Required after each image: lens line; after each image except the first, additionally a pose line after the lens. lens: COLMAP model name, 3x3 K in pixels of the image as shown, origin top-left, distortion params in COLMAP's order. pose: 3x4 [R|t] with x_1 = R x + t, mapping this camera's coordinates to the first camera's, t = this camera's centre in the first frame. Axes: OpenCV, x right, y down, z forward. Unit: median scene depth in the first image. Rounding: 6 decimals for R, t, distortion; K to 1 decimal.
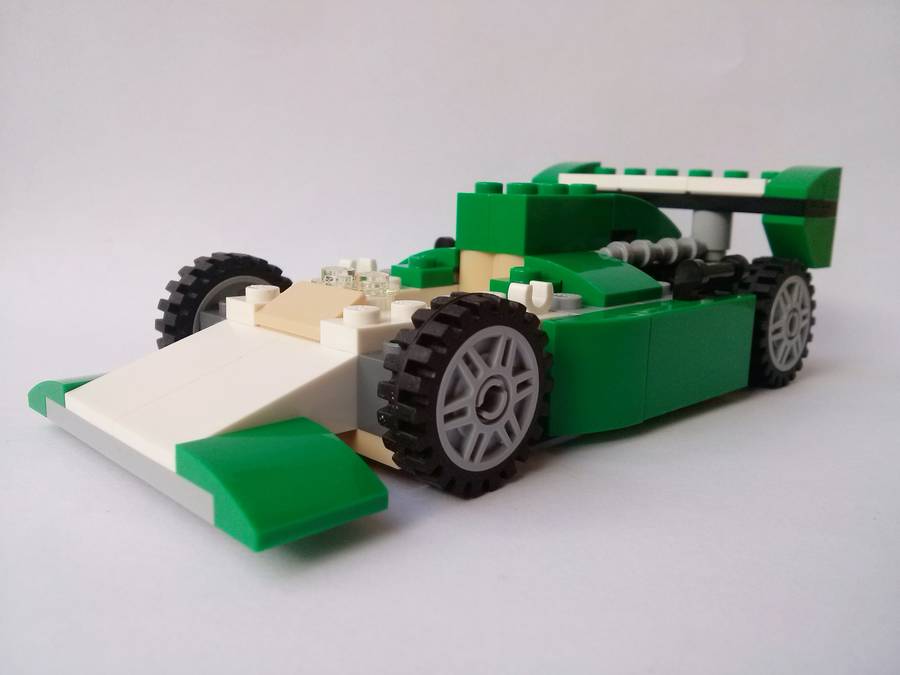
lens RADIAL K [[812.0, 0, 451.6], [0, 812.0, 330.2], [0, 0, 1]] dist [0.028260, -0.034042]
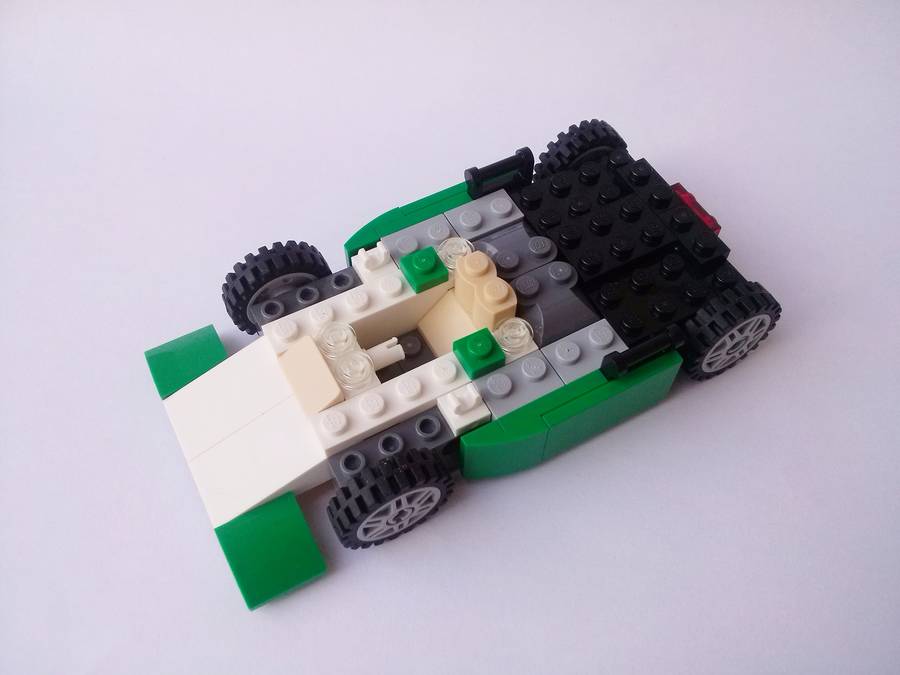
lens RADIAL K [[812.0, 0, 451.4], [0, 812.0, 335.9], [0, 0, 1]] dist [0.028260, -0.034042]
pose [[0.964128, 0.210501, -0.161697, 0.243881], [-0.027780, 0.685849, 0.727213, -0.984053], [0.263979, -0.696635, 0.667094, 0.149579]]
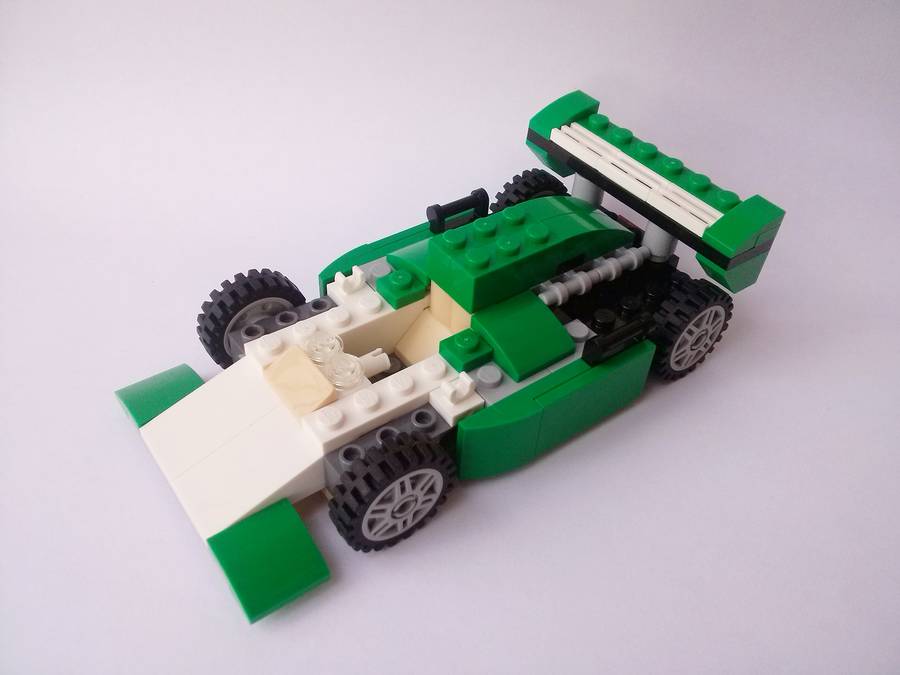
lens RADIAL K [[812.0, 0, 449.8], [0, 812.0, 340.9], [0, 0, 1]] dist [0.028260, -0.034042]
pose [[0.991176, 0.103711, -0.082545, 0.168411], [-0.044114, 0.845344, 0.532398, -0.748944], [0.124994, -0.524059, 0.842460, -0.096871]]
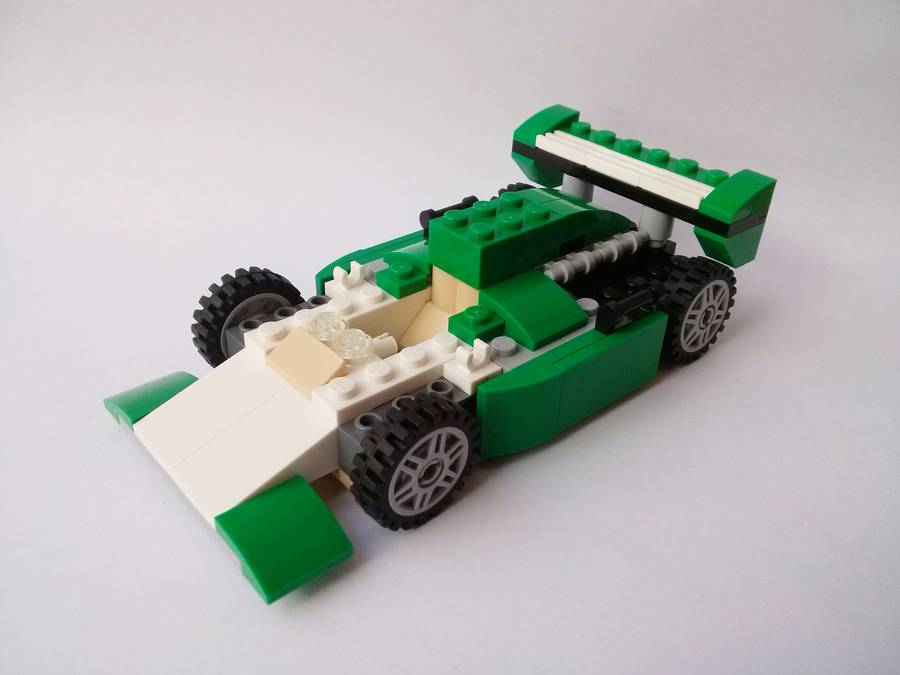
lens RADIAL K [[812.0, 0, 451.2], [0, 812.0, 341.4], [0, 0, 1]] dist [0.028260, -0.034042]
pose [[0.998655, 0.025204, -0.045310, 0.107896], [-0.006428, 0.927347, 0.374147, -0.493707], [0.051448, -0.373353, 0.926262, -0.177654]]
